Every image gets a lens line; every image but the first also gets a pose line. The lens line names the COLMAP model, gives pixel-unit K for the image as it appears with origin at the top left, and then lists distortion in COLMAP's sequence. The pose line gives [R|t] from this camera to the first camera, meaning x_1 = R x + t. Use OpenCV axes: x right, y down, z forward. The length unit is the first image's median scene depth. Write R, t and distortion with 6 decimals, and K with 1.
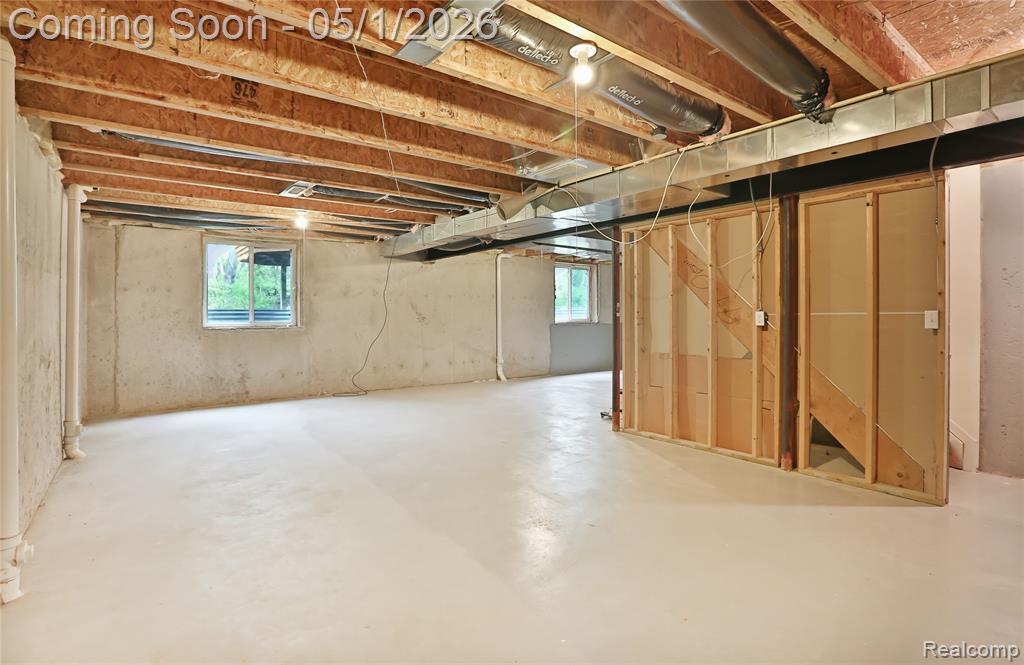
lens RADIAL K [[504.8, 0, 511.9], [0, 504.8, 324.5], [0, 0, 1]] dist [-0.058812, 0.000018]
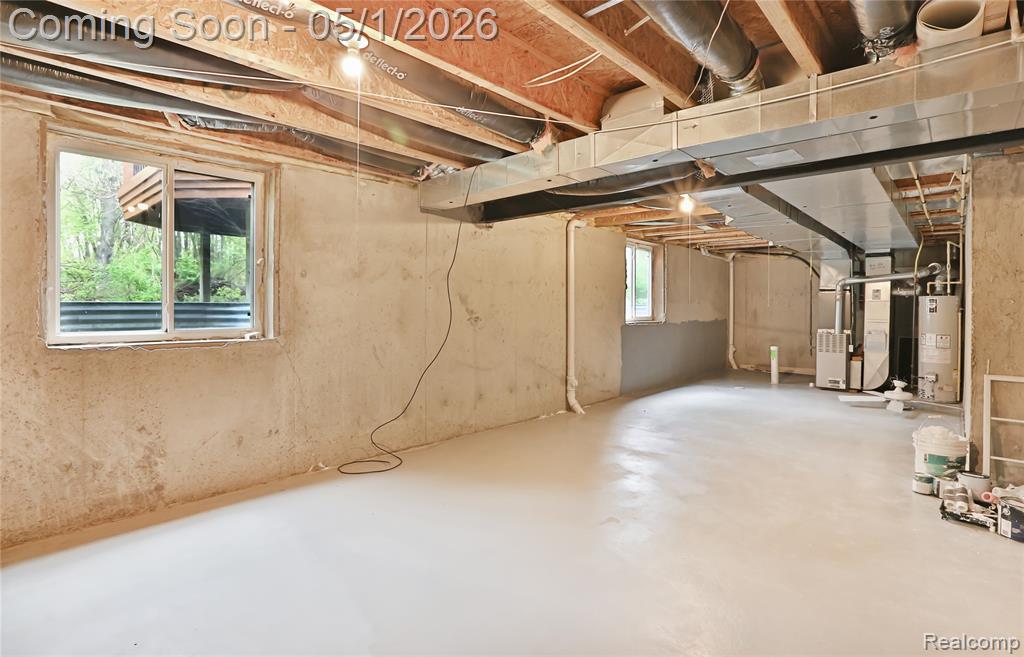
lens RADIAL K [[502.7, 0, 512.0], [0, 502.7, 311.4], [0, 0, 1]] dist [-0.062429, 0.021923]
pose [[0.982955, 0.003618, 0.183812, -0.243926], [-0.002139, 0.999964, -0.008242, -0.016256], [-0.183835, 0.007708, 0.982927, 0.409038]]
